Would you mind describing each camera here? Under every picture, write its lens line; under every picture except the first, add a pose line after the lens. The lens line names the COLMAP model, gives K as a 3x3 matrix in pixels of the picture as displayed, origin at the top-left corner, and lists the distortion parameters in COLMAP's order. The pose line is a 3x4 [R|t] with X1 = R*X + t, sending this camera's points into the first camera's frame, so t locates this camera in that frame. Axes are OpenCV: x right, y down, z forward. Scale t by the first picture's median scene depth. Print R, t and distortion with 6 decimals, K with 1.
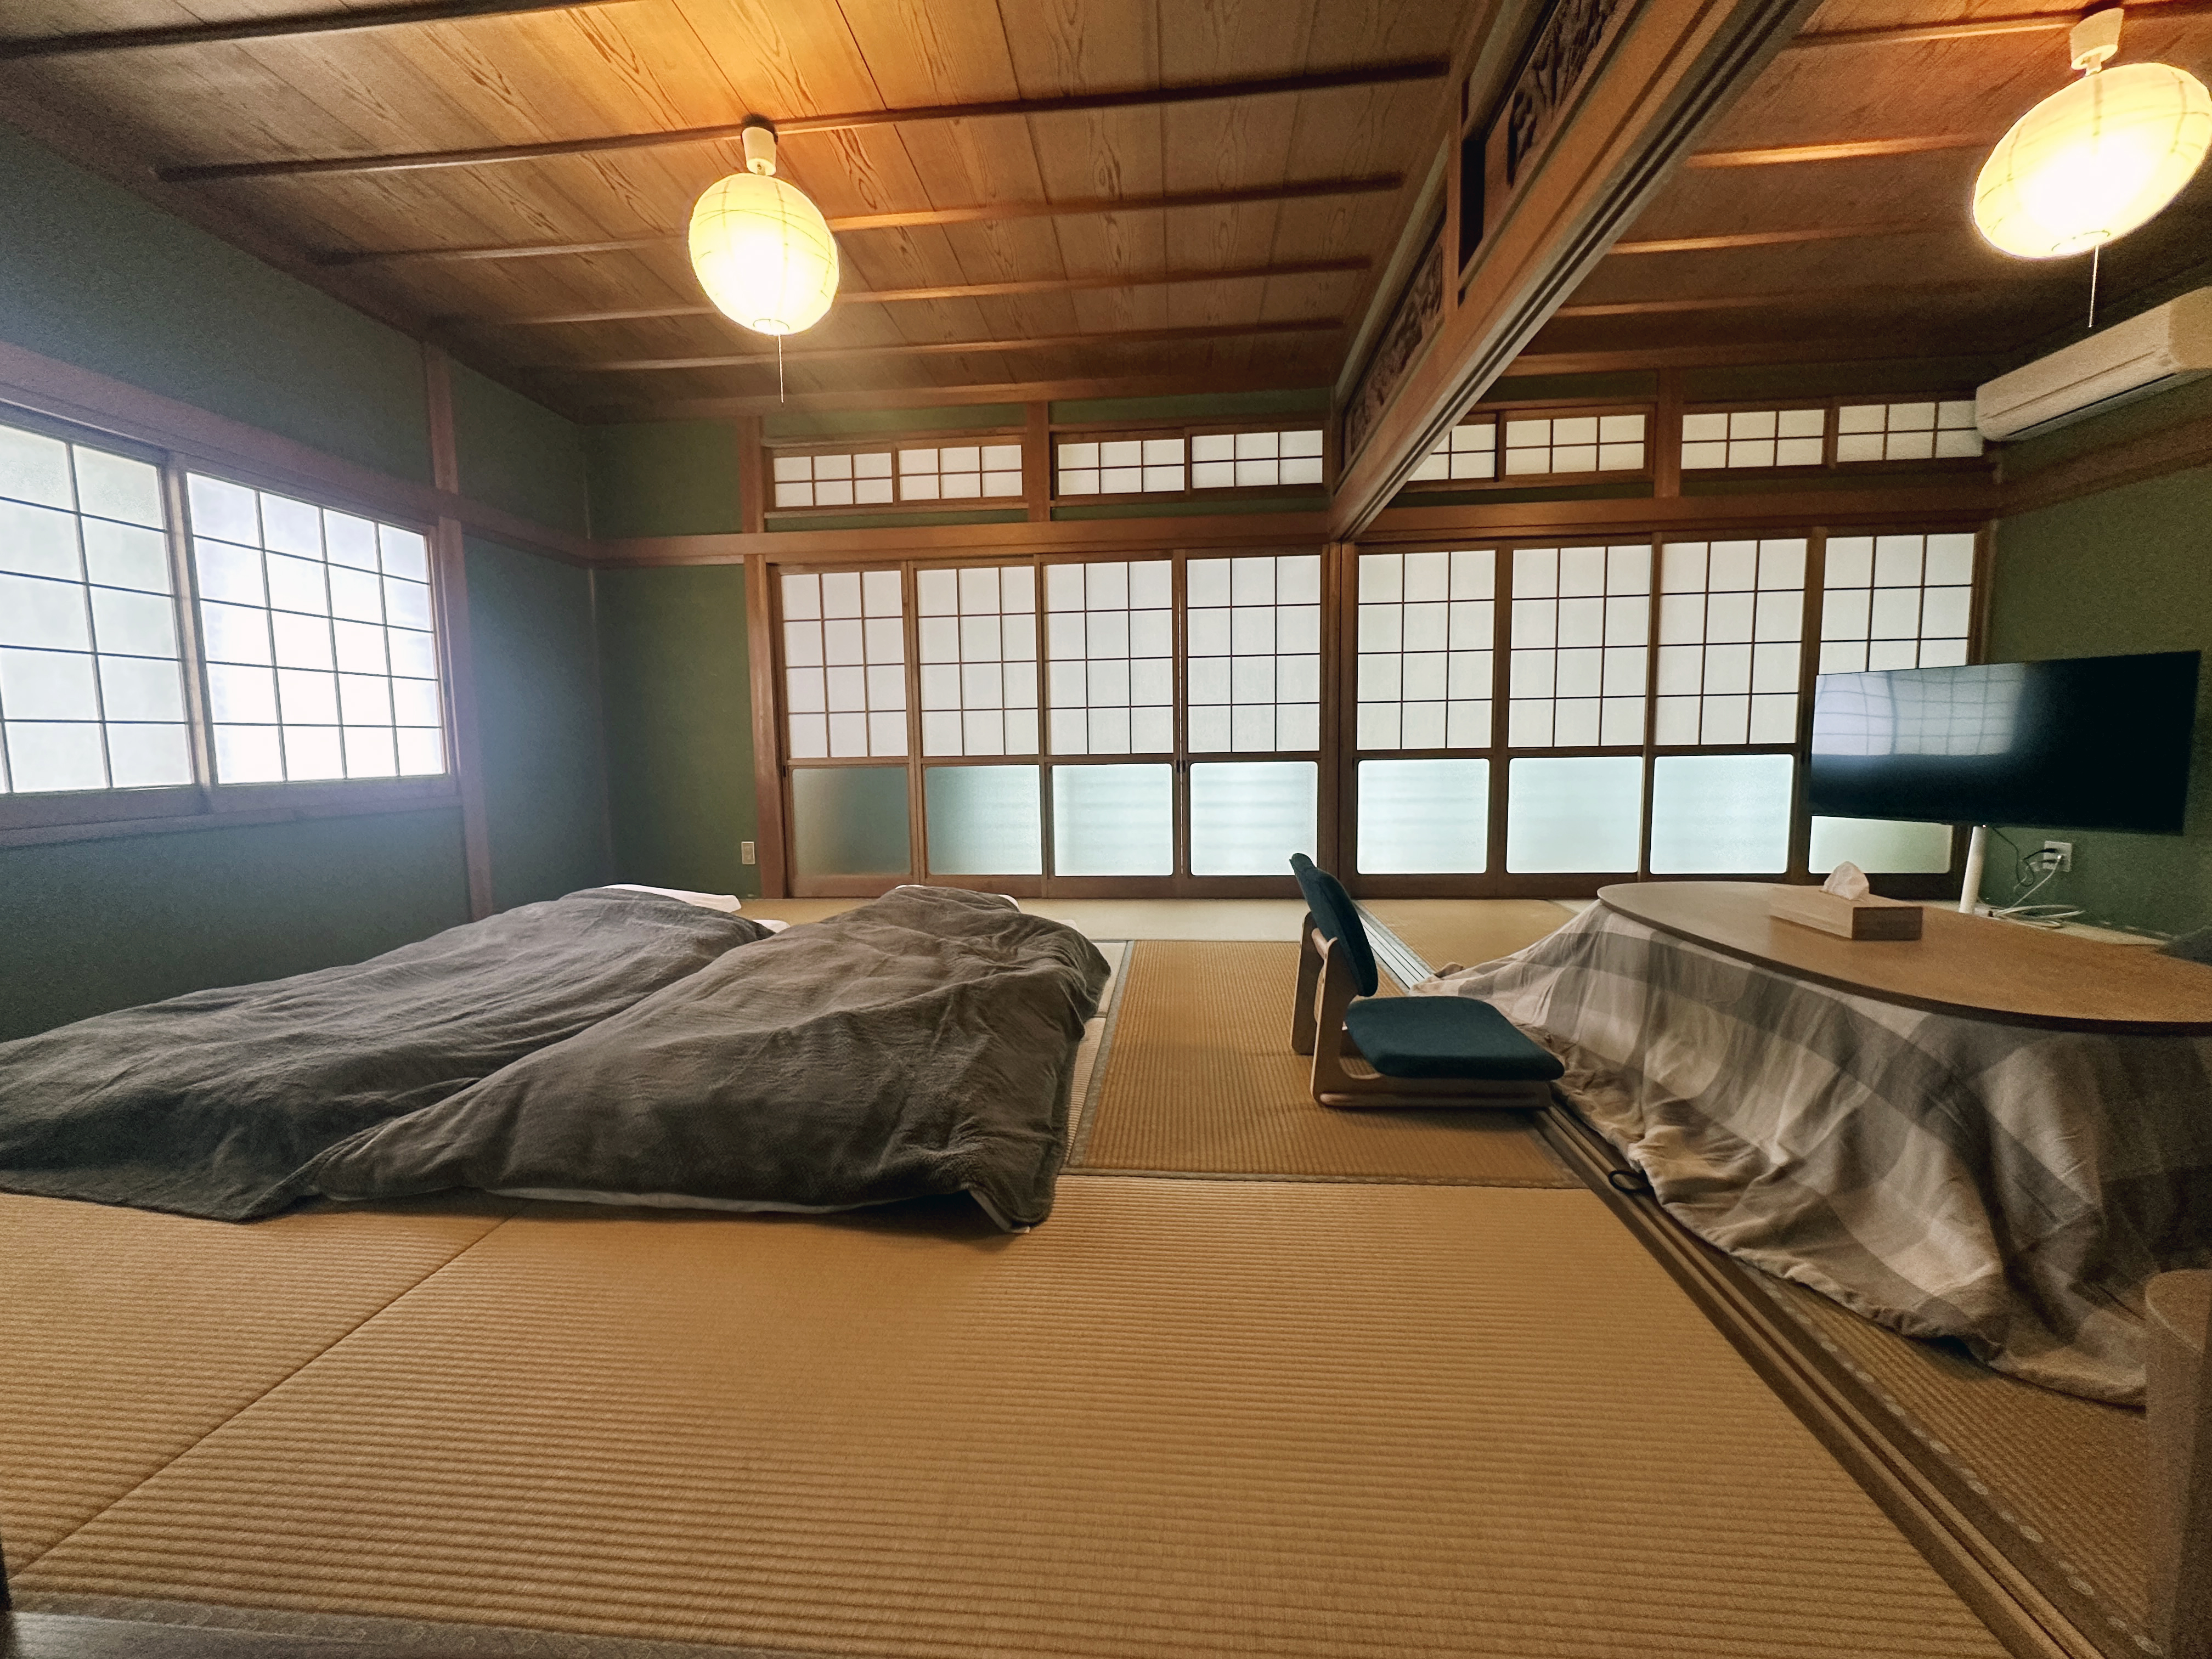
lens RADIAL K [[881.8, 0, 1104.1], [0, 881.8, 829.6], [0, 0, 1]] dist [-0.000390, -0.000002]
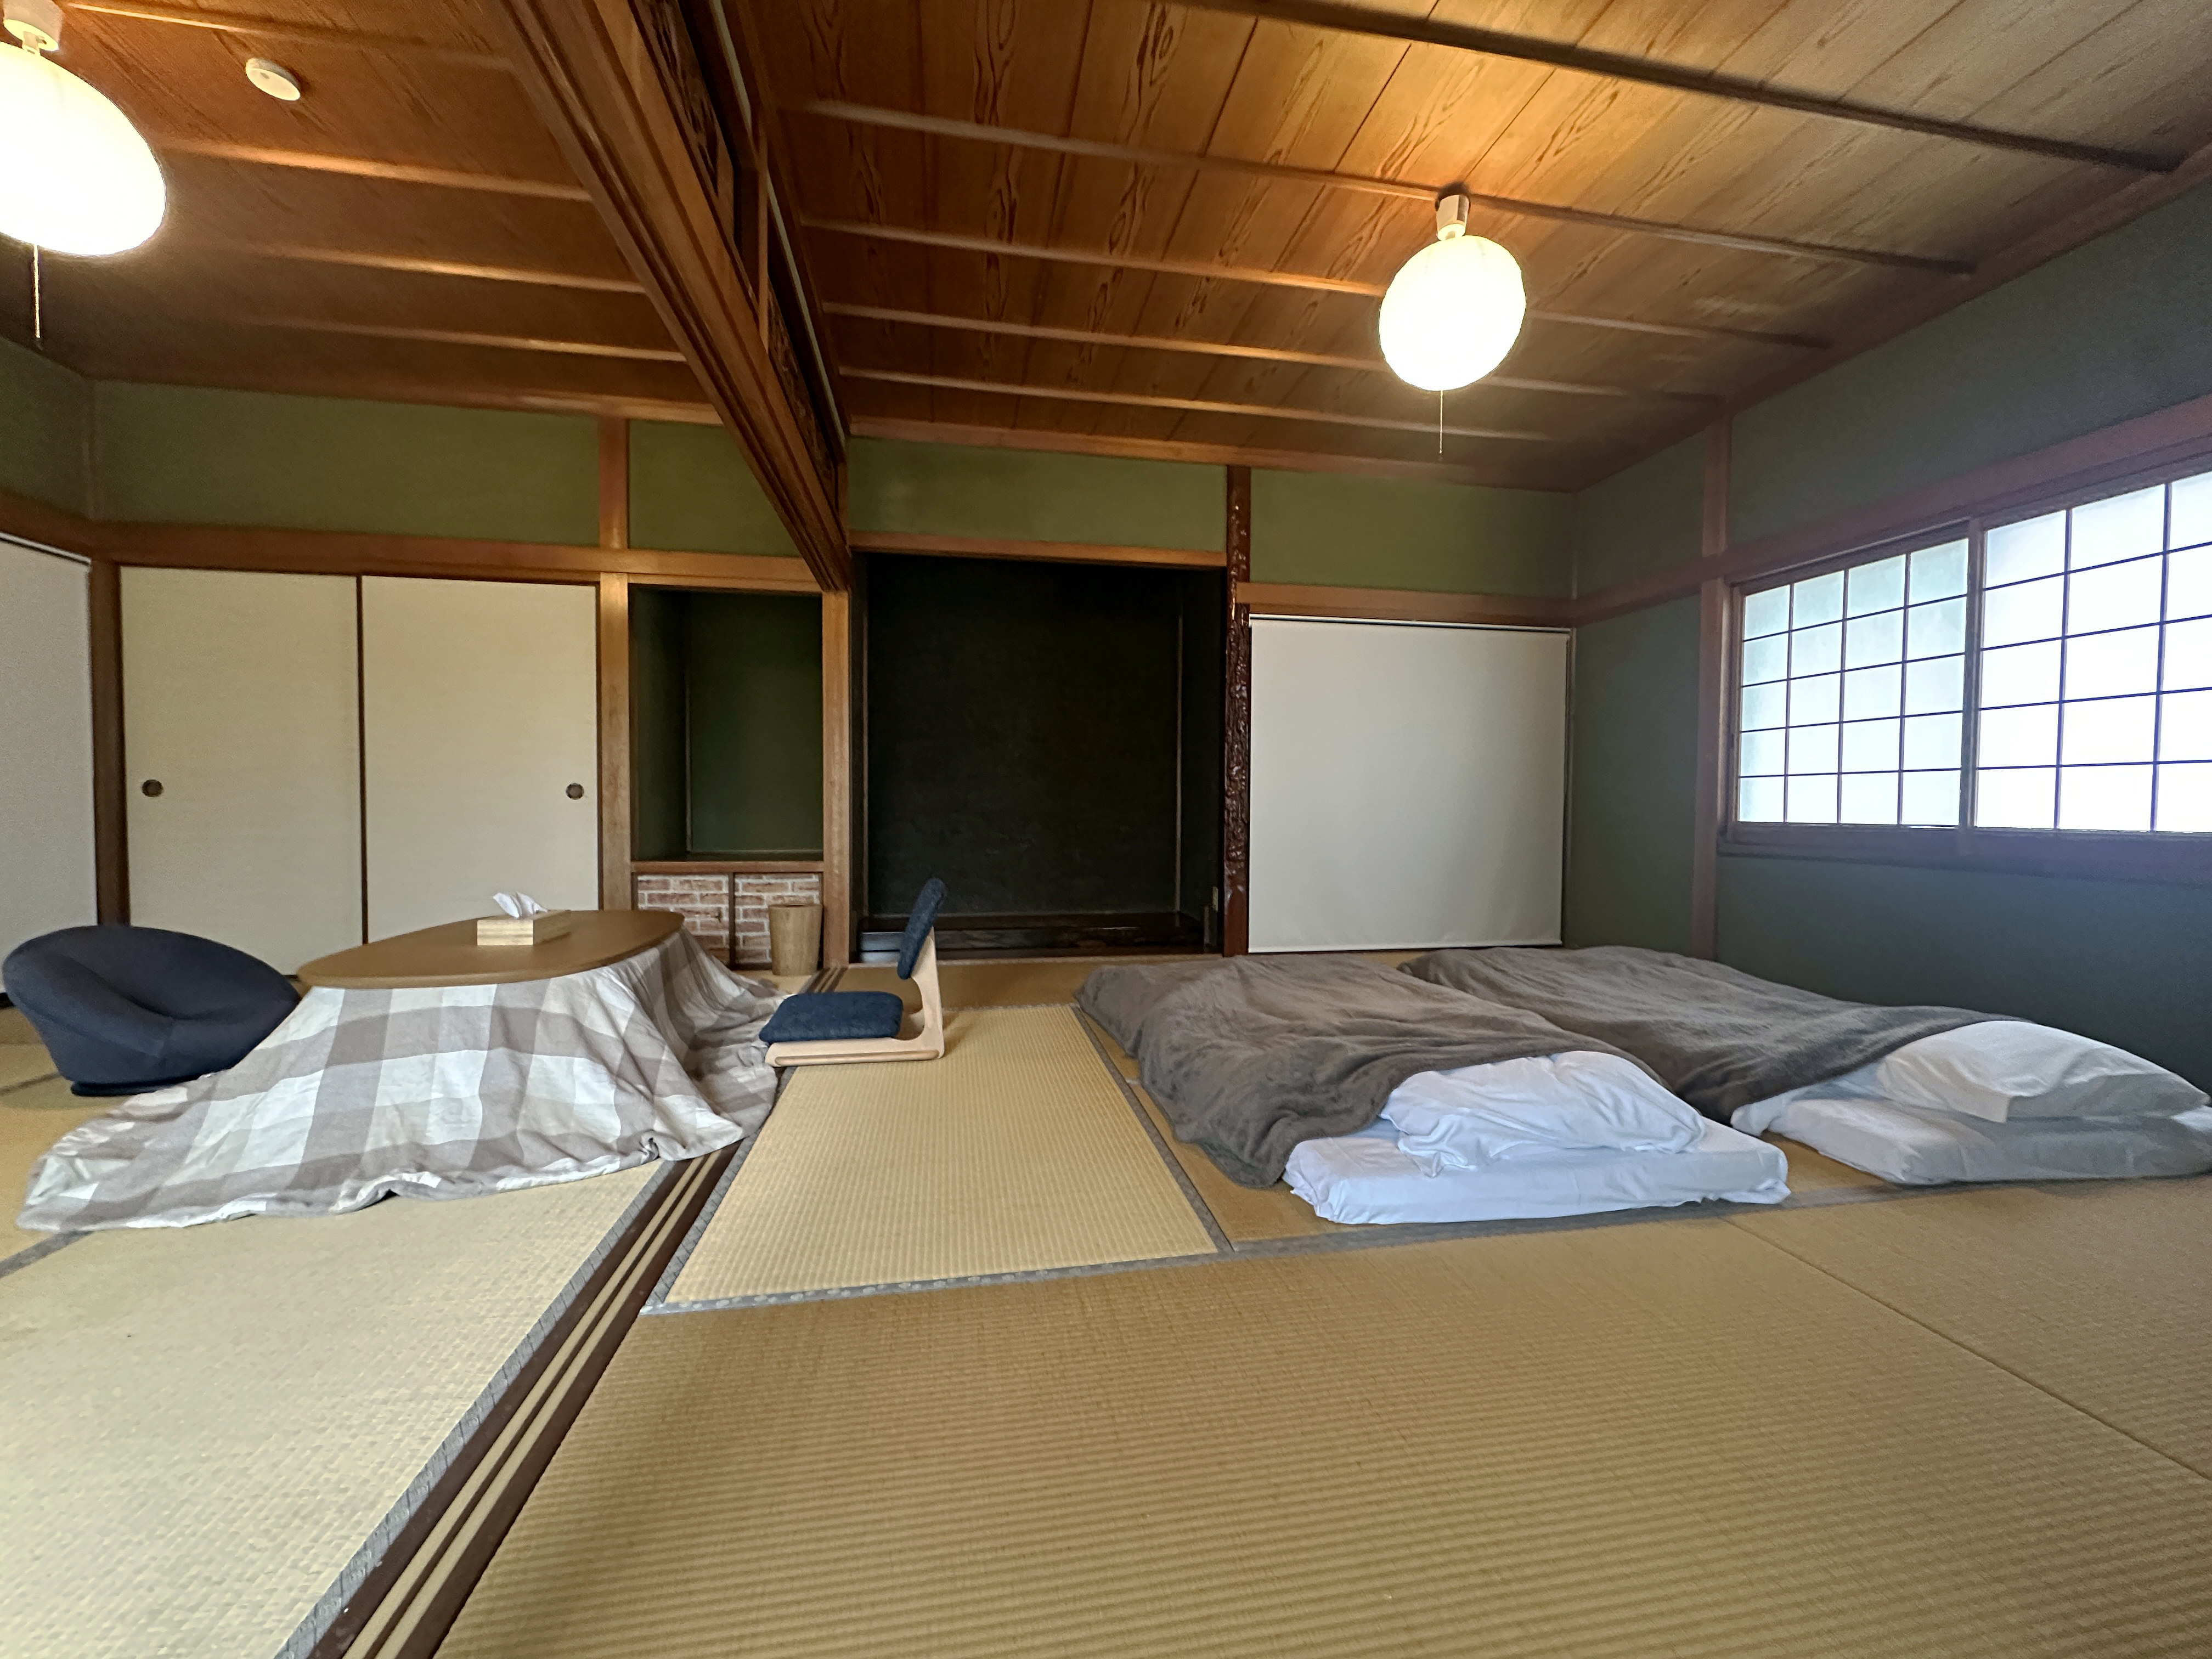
lens RADIAL K [[881.8, 0, 1112.7], [0, 881.8, 830.0], [0, 0, 1]] dist [-0.000390, -0.000002]
pose [[-0.962438, 0.018365, -0.270881, 0.164895], [-0.017255, 0.991556, 0.128530, -0.108257], [0.270954, 0.128376, -0.953993, 1.132282]]
